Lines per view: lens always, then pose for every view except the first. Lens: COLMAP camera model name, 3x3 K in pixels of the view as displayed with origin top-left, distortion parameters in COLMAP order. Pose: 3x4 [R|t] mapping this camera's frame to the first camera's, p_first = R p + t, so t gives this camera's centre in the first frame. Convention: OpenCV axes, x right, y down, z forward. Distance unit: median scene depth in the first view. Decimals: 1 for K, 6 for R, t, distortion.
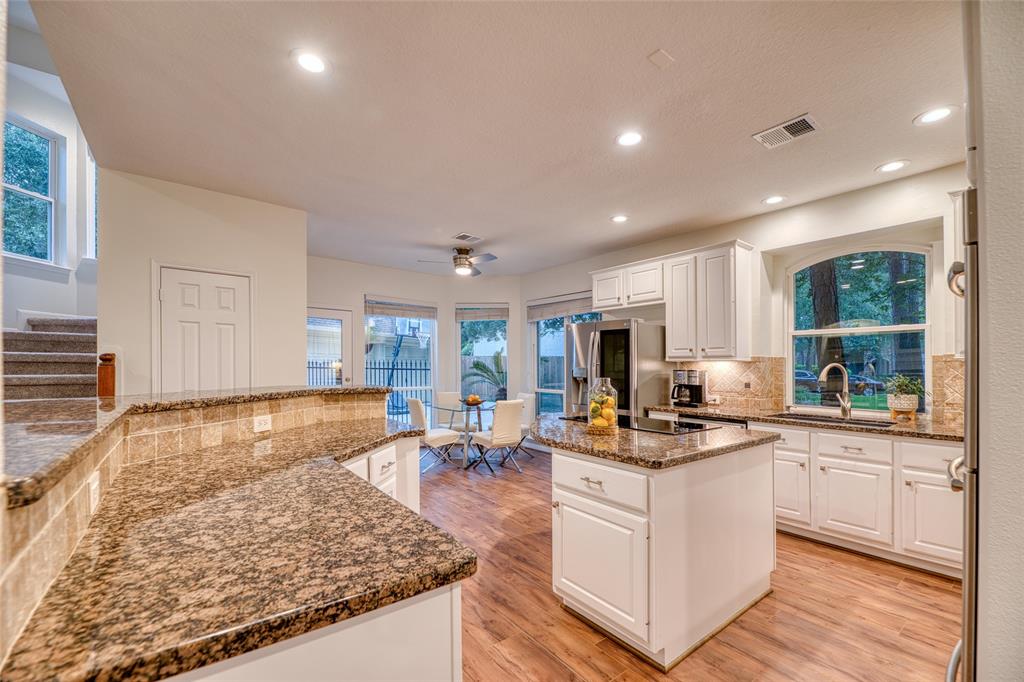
lens RADIAL K [[447.1, 0, 508.4], [0, 447.1, 335.0], [0, 0, 1]] dist [-0.001349, -0.000314]
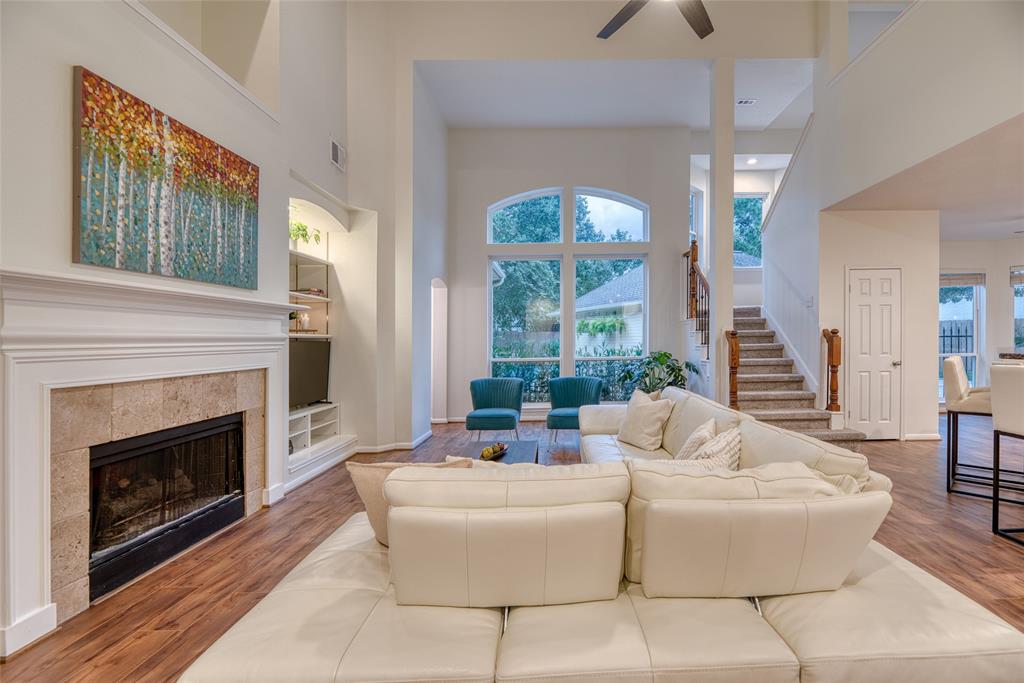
lens RADIAL K [[448.1, 0, 564.4], [0, 448.1, 348.9], [0, 0, 1]] dist [0.000375, 0.000158]
pose [[0.810246, -0.006314, -0.586056, -0.506783], [0.061025, 0.995416, 0.073645, -0.043226], [0.582905, -0.095435, 0.806916, -0.570322]]
